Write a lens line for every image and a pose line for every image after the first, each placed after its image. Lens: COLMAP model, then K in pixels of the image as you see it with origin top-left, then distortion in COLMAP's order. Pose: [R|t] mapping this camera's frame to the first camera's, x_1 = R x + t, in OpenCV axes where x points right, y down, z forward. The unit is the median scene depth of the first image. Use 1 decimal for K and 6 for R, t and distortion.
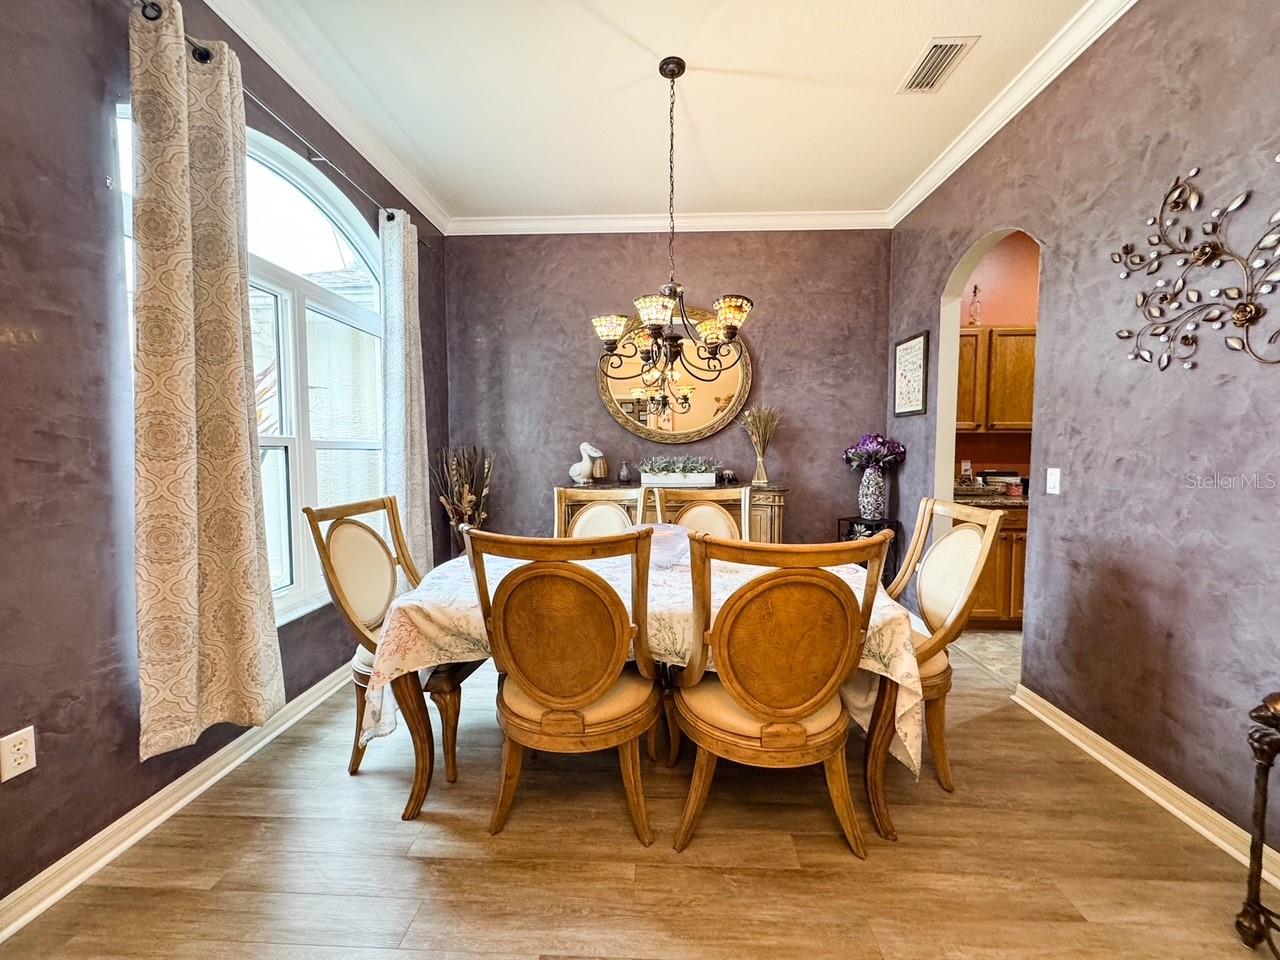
lens RADIAL K [[512.3, 0, 640.1], [0, 512.3, 480.0], [0, 0, 1]] dist [-0.003458, -0.000306]
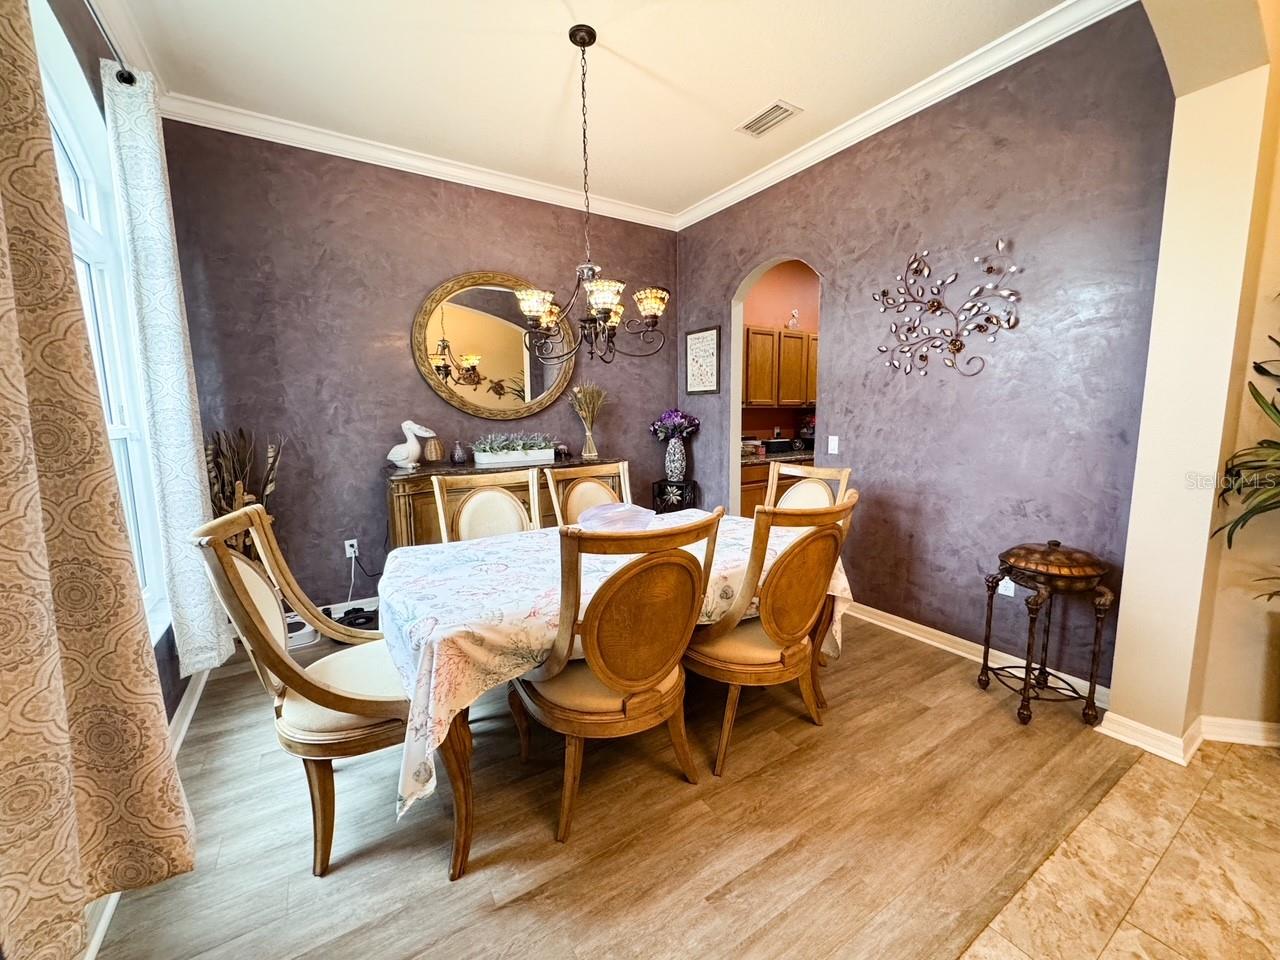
lens RADIAL K [[512.3, 0, 643.4], [0, 512.3, 480.1], [0, 0, 1]] dist [-0.003458, -0.000306]
pose [[0.818192, -0.085006, 0.568626, -0.505328], [0.047491, 0.995622, 0.080504, -0.043644], [-0.572980, -0.038863, 0.818647, 0.116614]]
